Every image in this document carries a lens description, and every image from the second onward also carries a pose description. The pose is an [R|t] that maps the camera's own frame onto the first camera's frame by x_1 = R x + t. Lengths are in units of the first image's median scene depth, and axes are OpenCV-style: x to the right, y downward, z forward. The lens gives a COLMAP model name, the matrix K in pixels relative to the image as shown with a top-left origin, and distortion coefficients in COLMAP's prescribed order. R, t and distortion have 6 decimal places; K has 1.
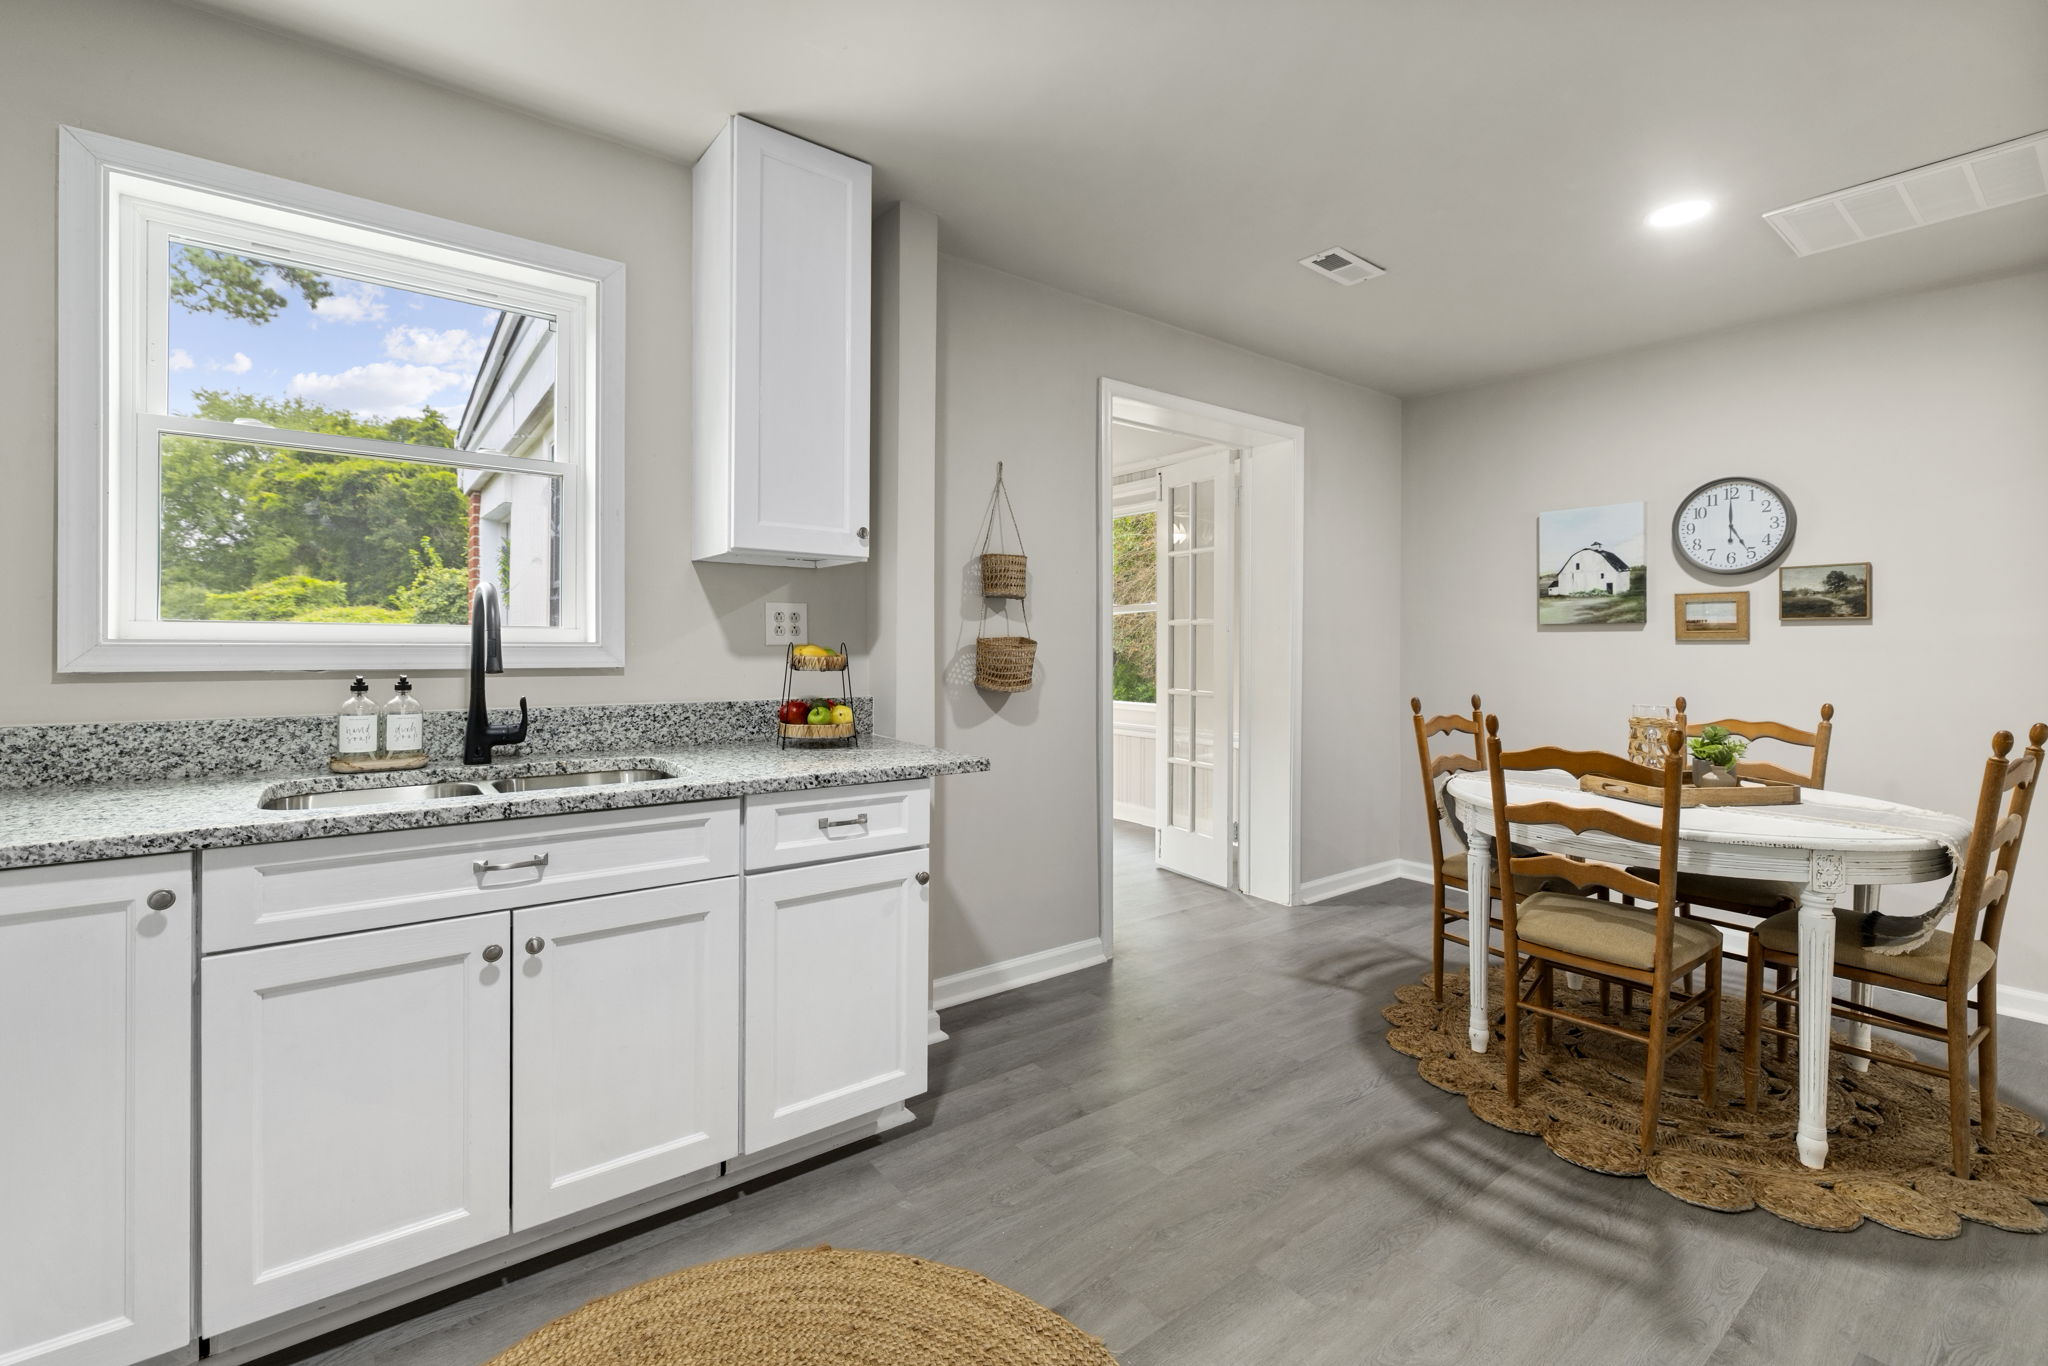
lens RADIAL K [[901.7, 0, 1024.3], [0, 901.7, 644.5], [0, 0, 1]] dist [-0.001593, 0.000653]
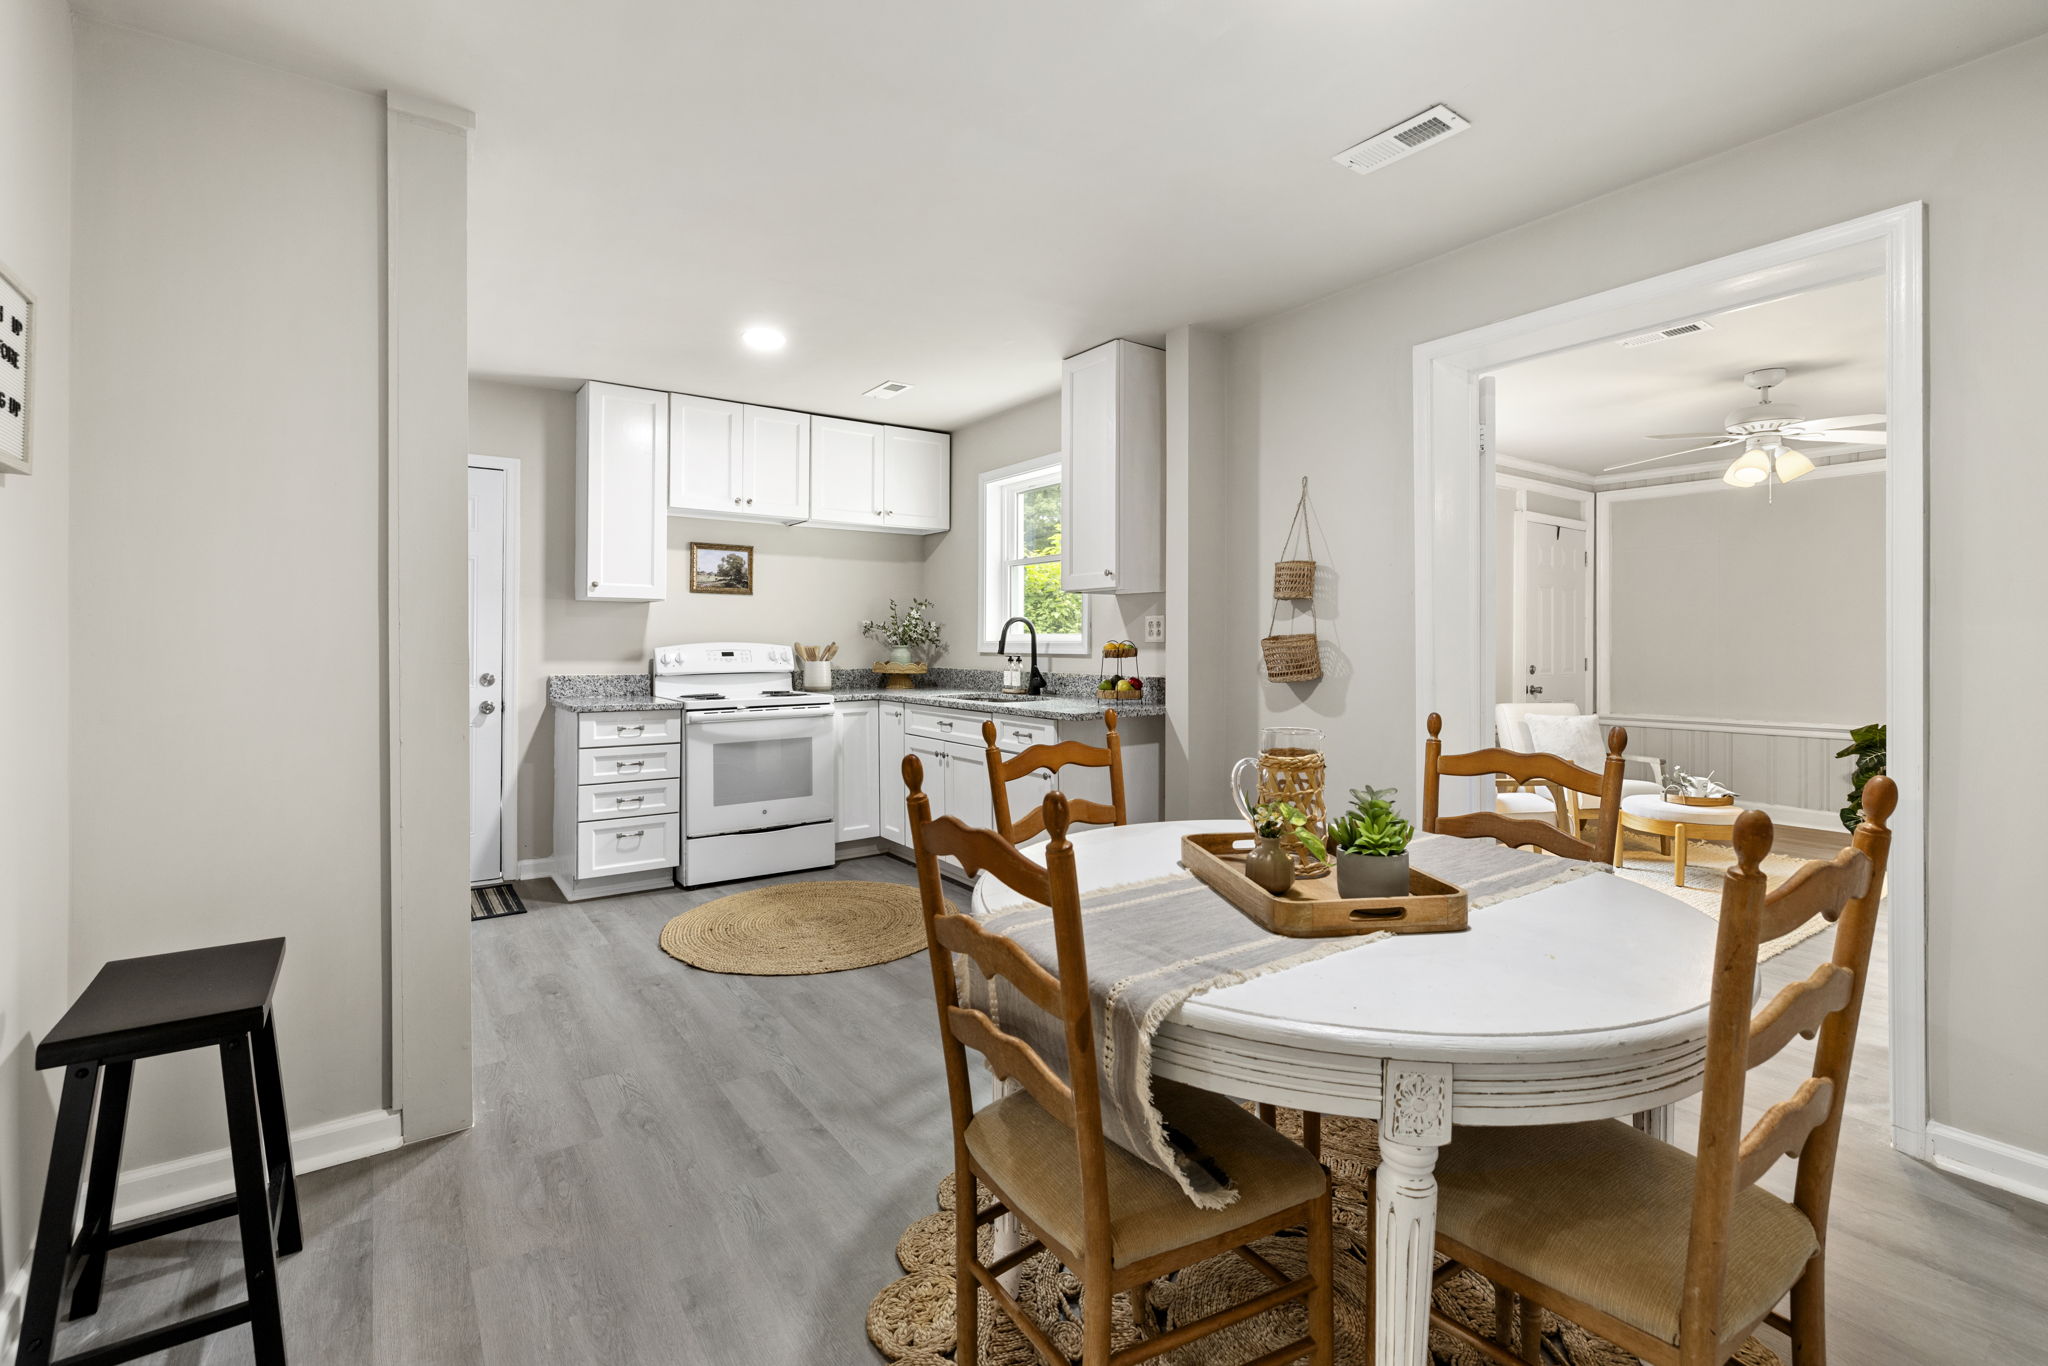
lens RADIAL K [[901.7, 0, 1005.4], [0, 901.7, 640.8], [0, 0, 1]] dist [-0.001593, 0.000653]
pose [[-0.051246, -0.007856, -0.998655, 1.169745], [-0.000823, 0.999969, -0.007824, 0.008955], [0.998686, 0.000421, -0.051251, 0.729246]]
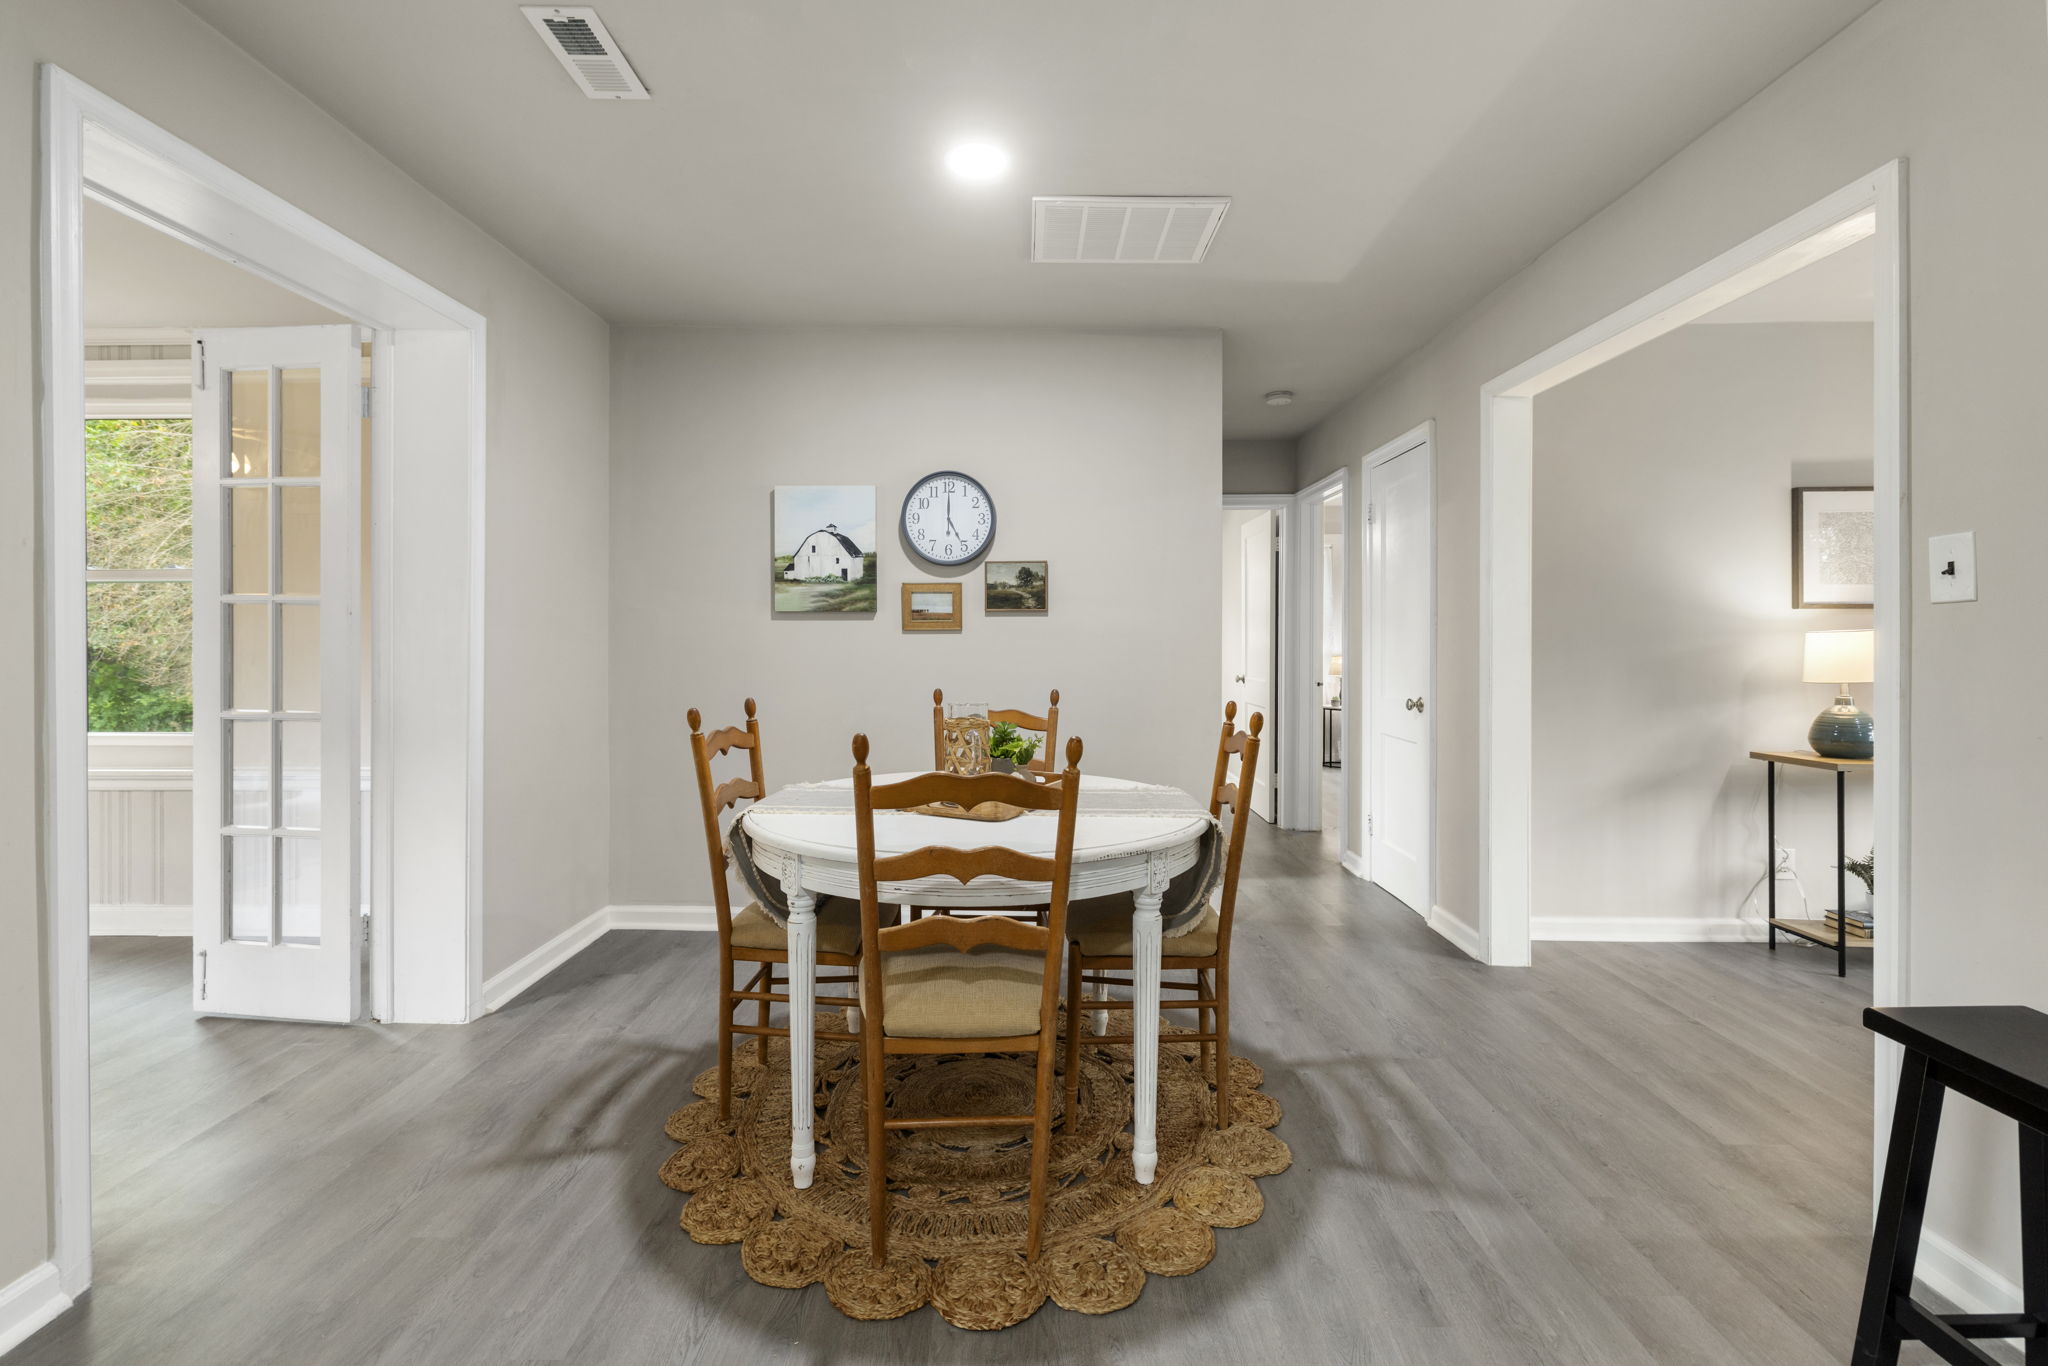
lens RADIAL K [[901.7, 0, 1025.9], [0, 901.7, 637.2], [0, 0, 1]] dist [-0.001593, 0.000653]
pose [[0.617241, -0.004151, 0.786763, 0.034062], [0.001591, 0.999991, 0.004028, -0.000321], [-0.786773, -0.001235, 0.617242, 0.358676]]
